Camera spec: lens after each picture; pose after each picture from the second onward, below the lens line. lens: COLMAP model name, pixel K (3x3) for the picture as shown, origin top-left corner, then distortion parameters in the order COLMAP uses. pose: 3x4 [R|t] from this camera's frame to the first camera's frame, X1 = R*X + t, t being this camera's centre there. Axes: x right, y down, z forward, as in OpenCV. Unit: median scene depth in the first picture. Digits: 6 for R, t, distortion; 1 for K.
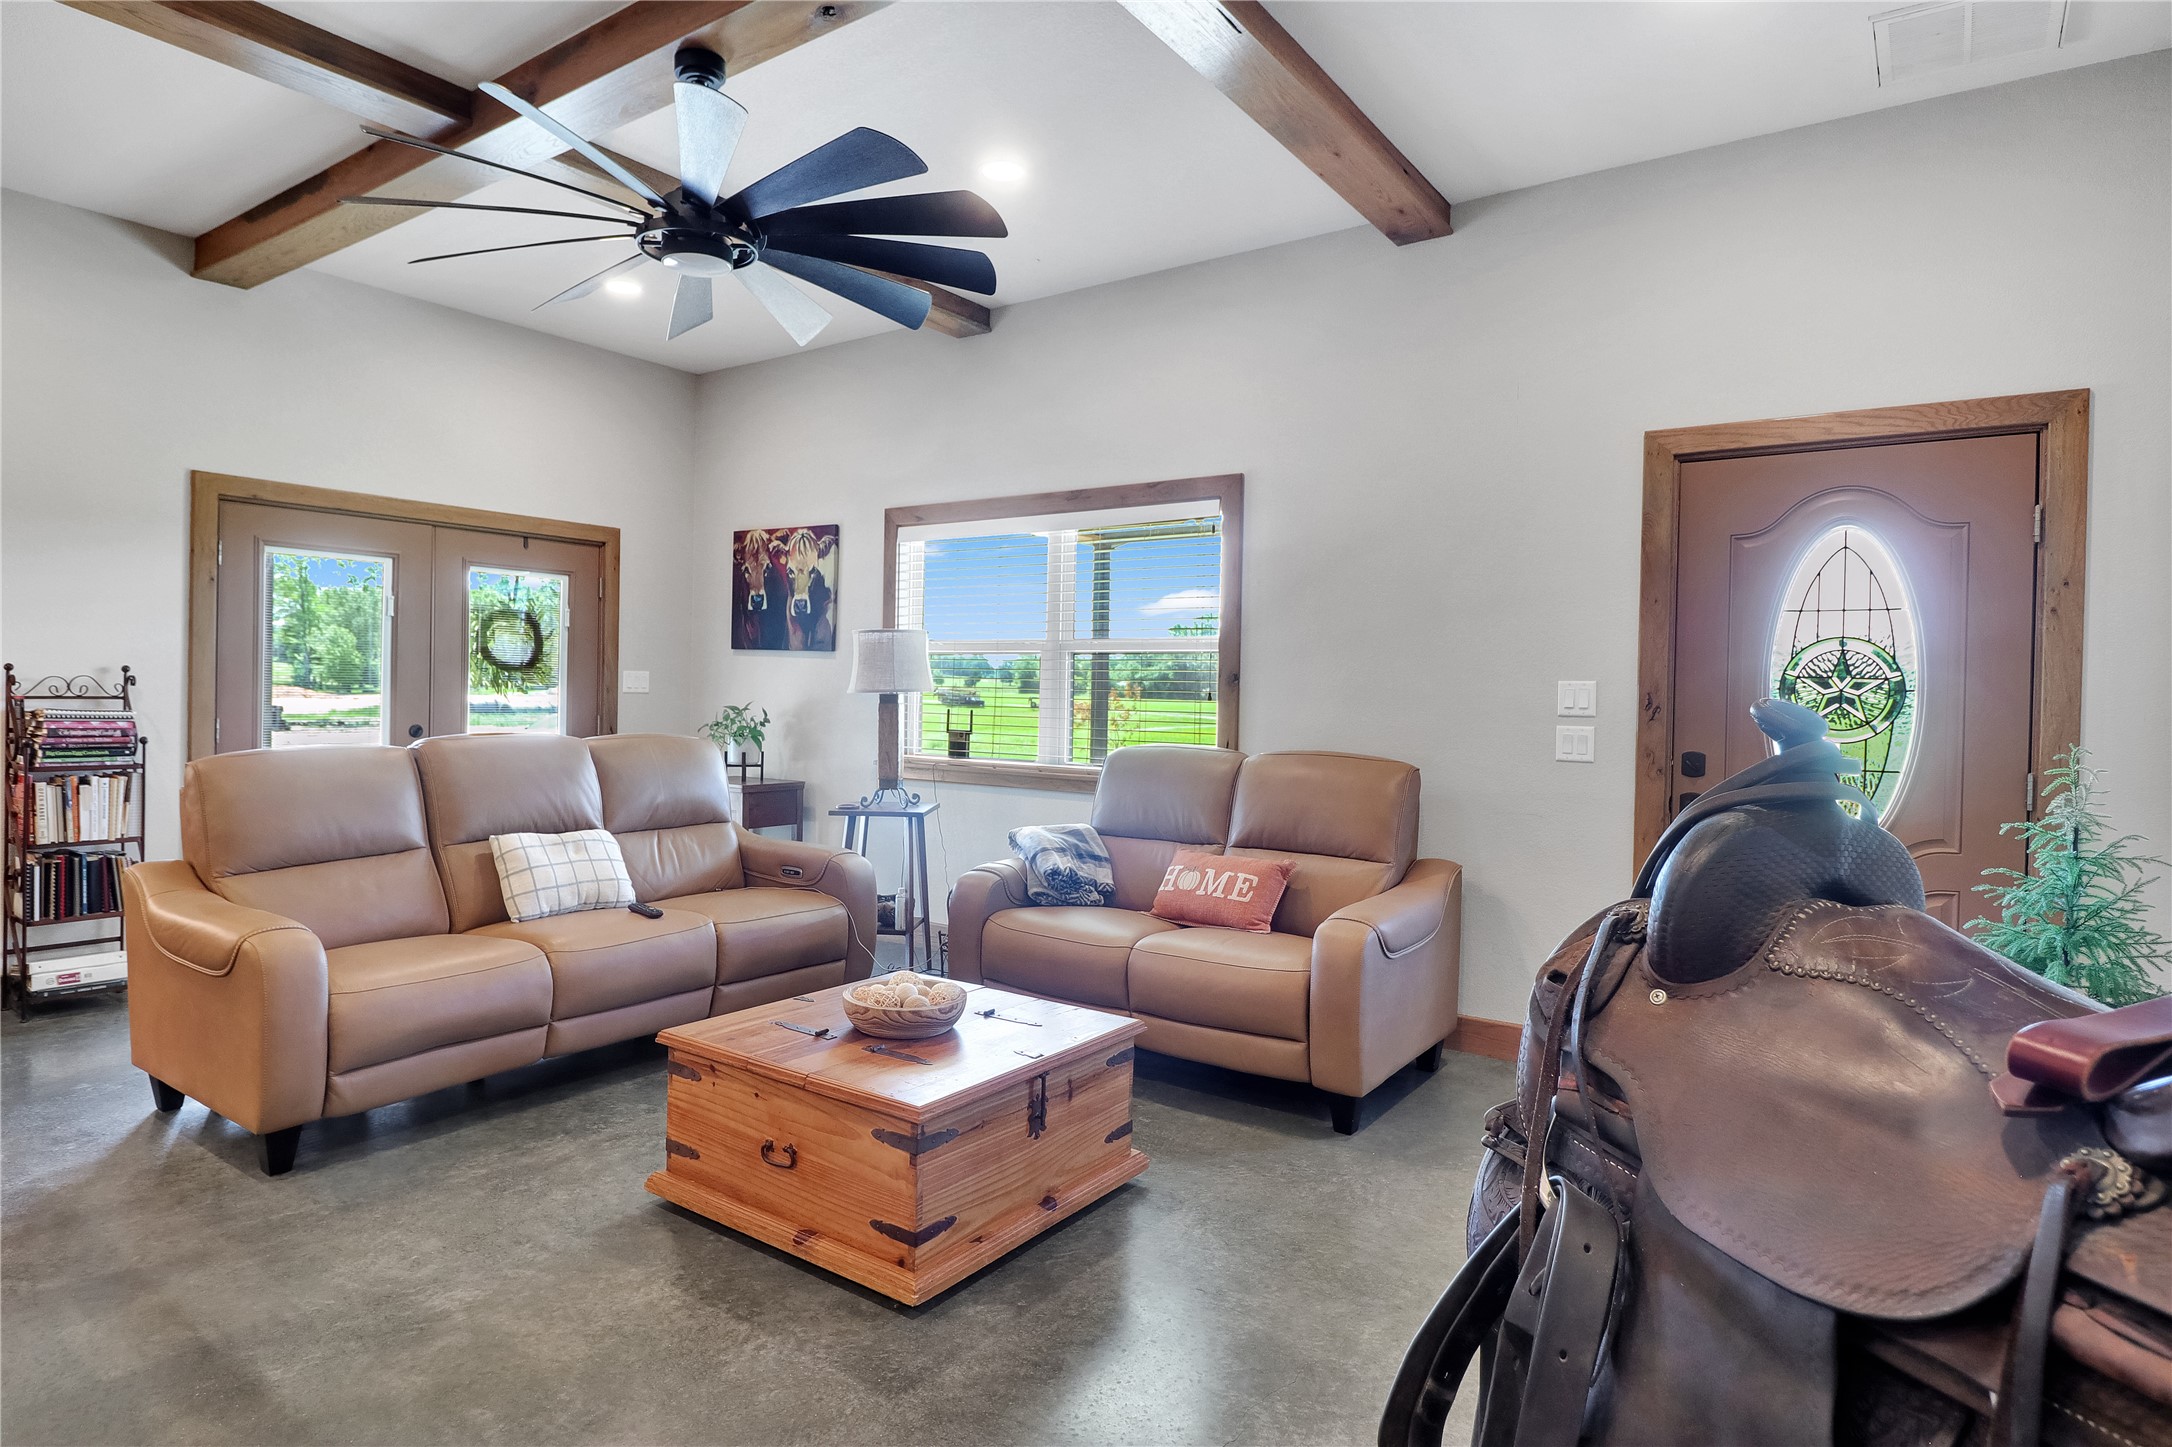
lens RADIAL K [[1192.3, 0, 1074.4], [0, 1192.3, 718.4], [0, 0, 1]] dist [-0.005536, -0.003716]
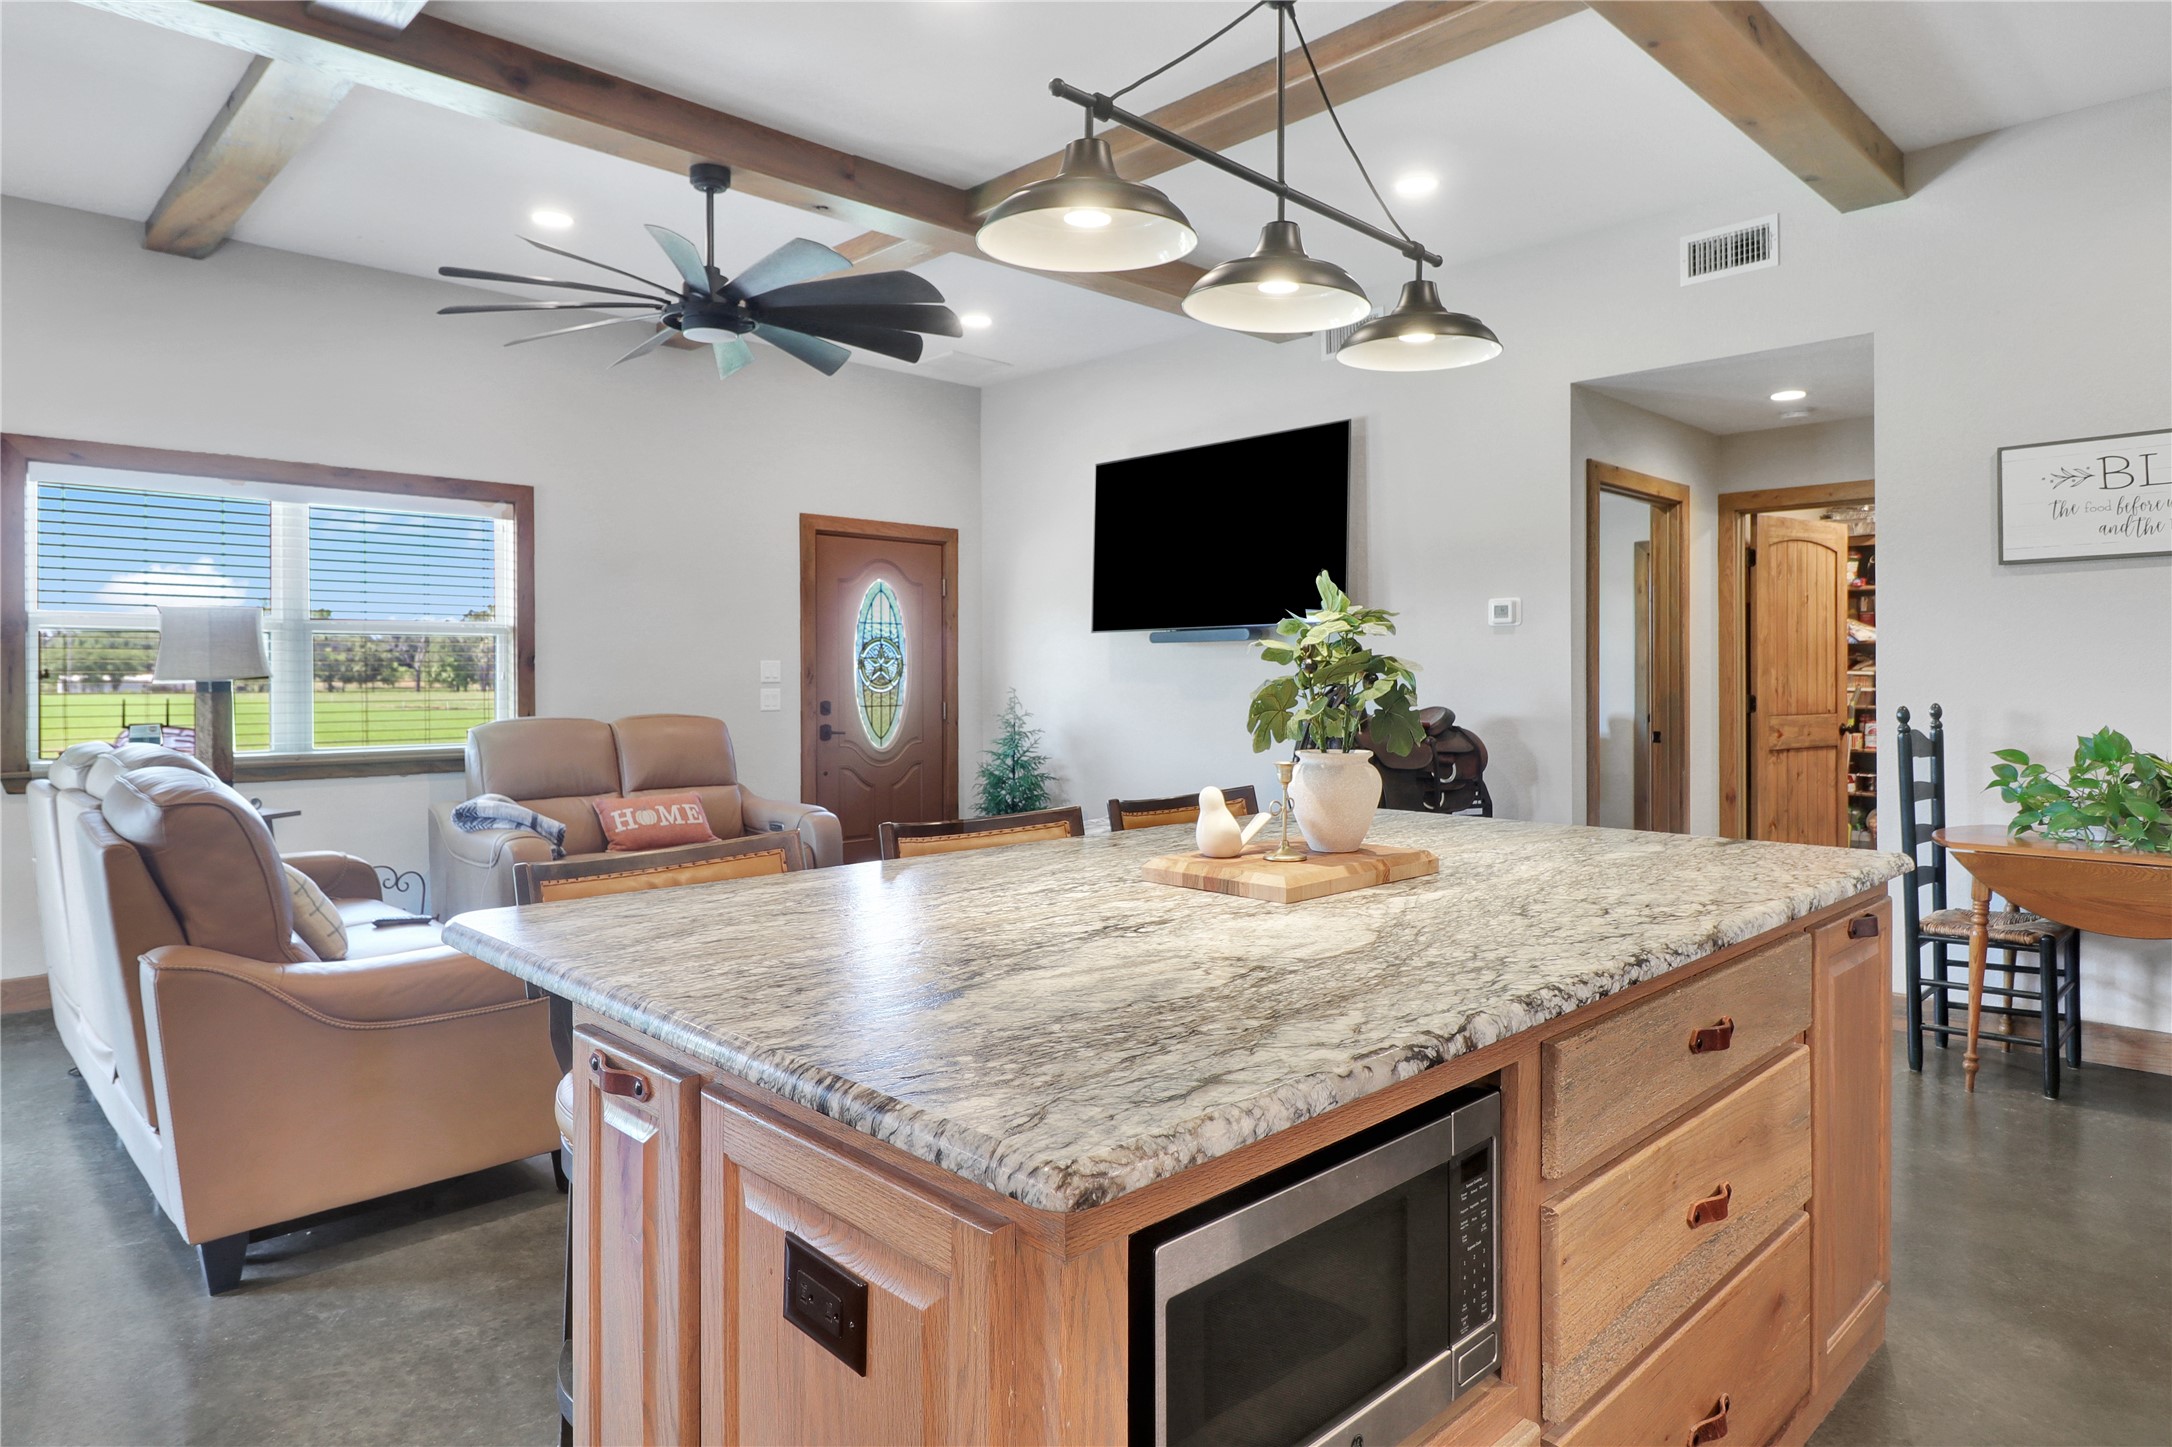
lens RADIAL K [[1192.3, 0, 1045.6], [0, 1192.3, 673.3], [0, 0, 1]] dist [-0.005536, -0.003716]
pose [[0.182464, -0.019323, 0.983023, -1.161937], [0.025886, 0.999555, 0.014843, -0.030526], [-0.982872, 0.022738, 0.182883, 0.365589]]
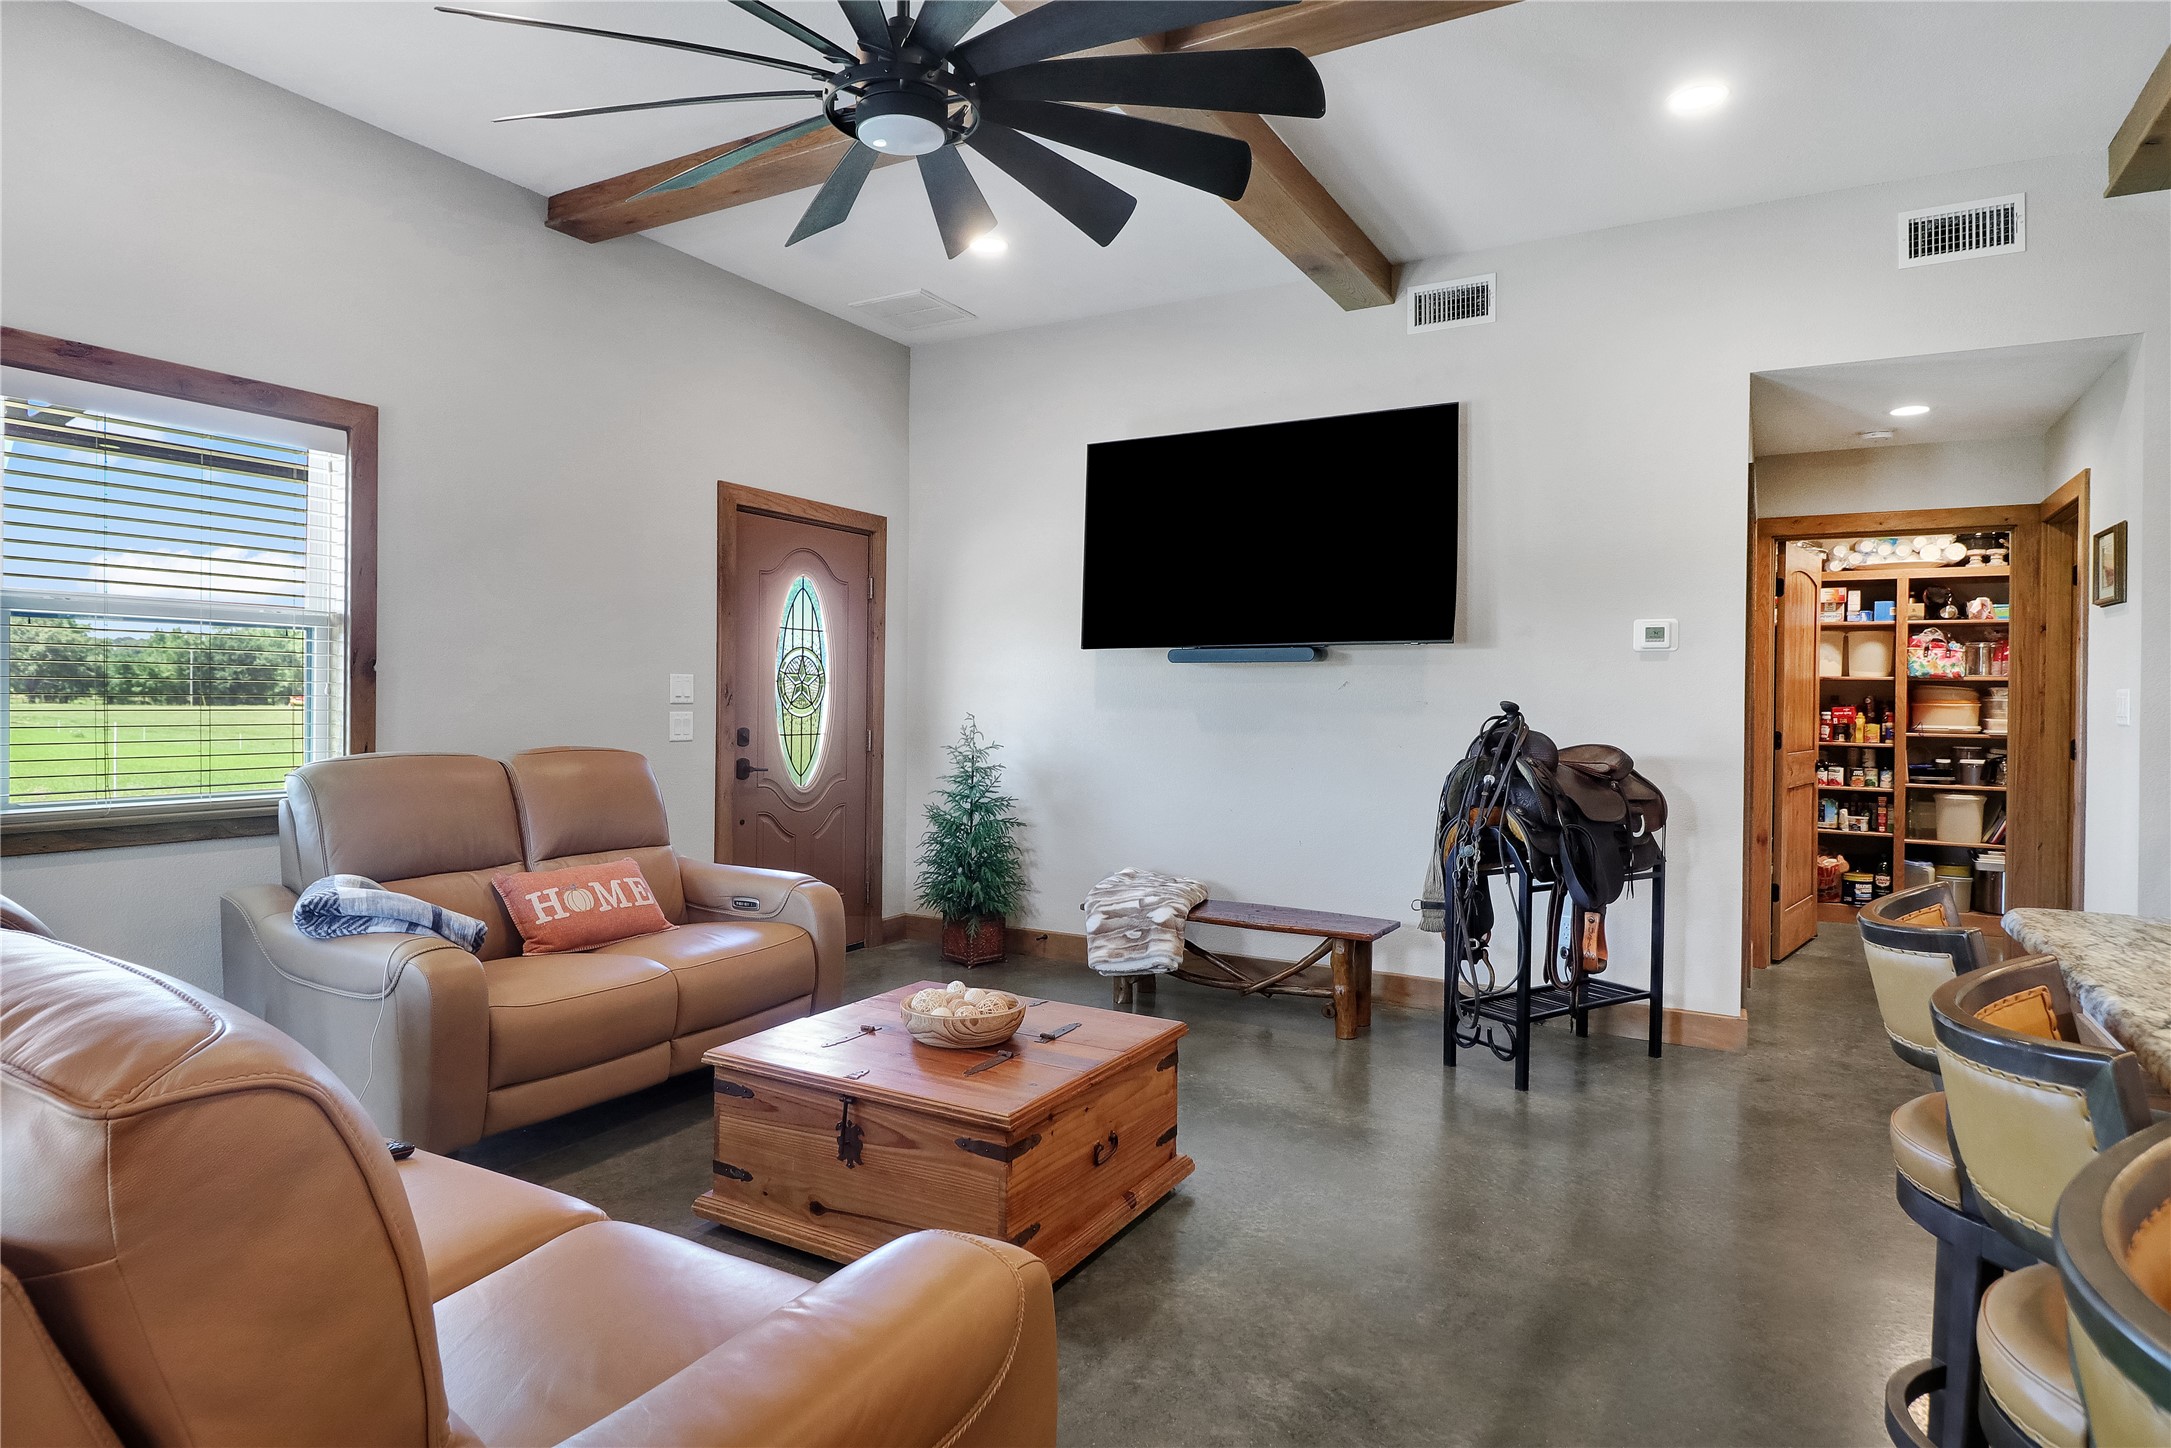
lens RADIAL K [[1191.7, 0, 1056.7], [0, 1191.7, 705.3], [0, 0, 1]] dist [-0.005536, -0.003716]
pose [[-0.076499, -0.026844, 0.996708, -0.862190], [0.005331, 0.999612, 0.027331, -0.032908], [-0.997055, 0.007404, -0.076326, 0.761213]]
